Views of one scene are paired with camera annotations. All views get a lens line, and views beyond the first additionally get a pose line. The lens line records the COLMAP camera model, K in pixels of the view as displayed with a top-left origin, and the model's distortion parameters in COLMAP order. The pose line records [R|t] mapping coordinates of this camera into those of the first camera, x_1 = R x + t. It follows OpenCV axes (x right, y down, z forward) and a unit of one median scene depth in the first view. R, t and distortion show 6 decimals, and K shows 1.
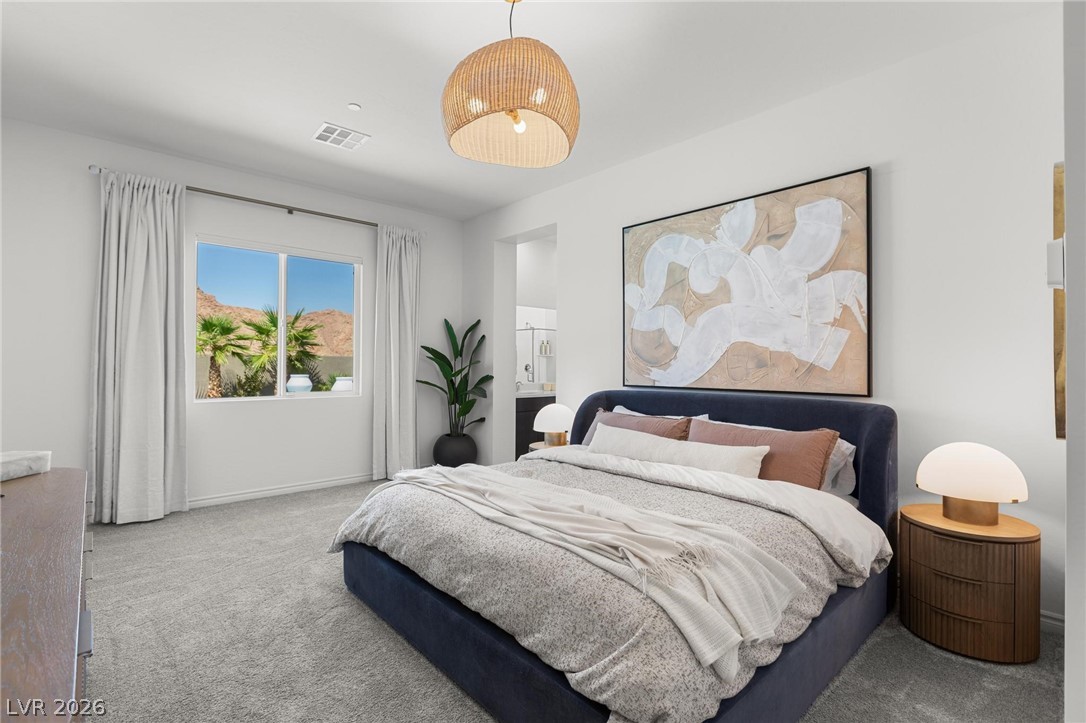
lens RADIAL K [[504.4, 0, 541.6], [0, 504.4, 356.8], [0, 0, 1]] dist [-0.003011, -0.000645]
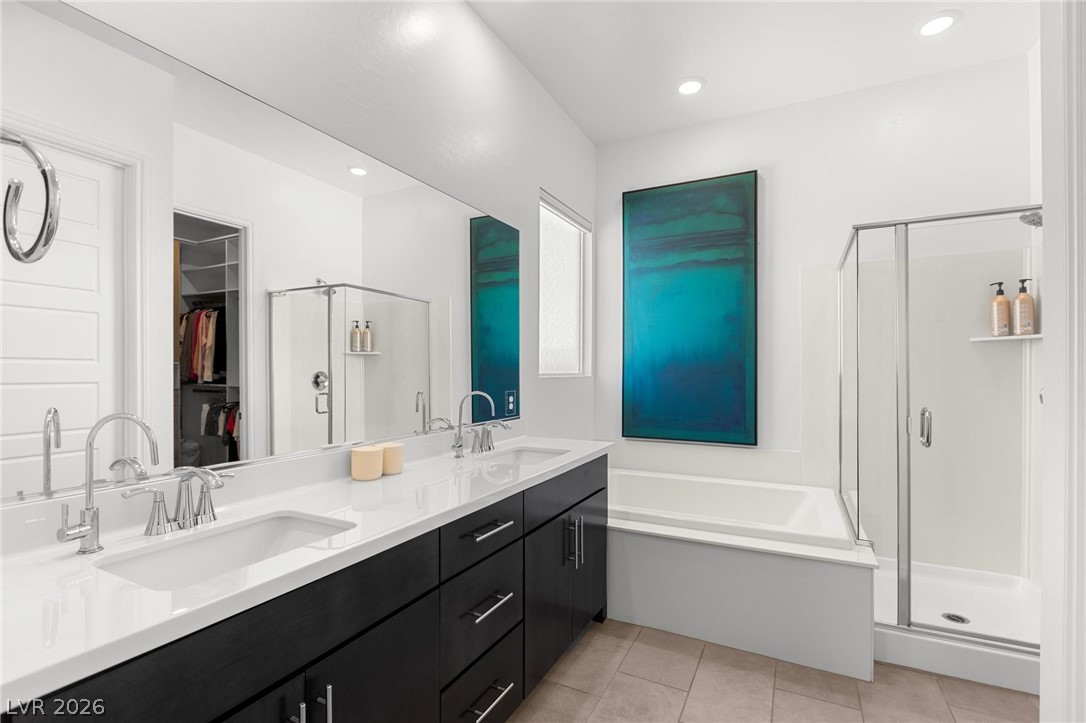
lens RADIAL K [[504.4, 0, 544.3], [0, 504.4, 366.9], [0, 0, 1]] dist [-0.003011, -0.000645]
pose [[0.938532, -0.001227, 0.345189, 0.004698], [-0.001985, 0.999958, 0.008952, 0.006383], [-0.345186, -0.009087, 0.938490, 0.521038]]
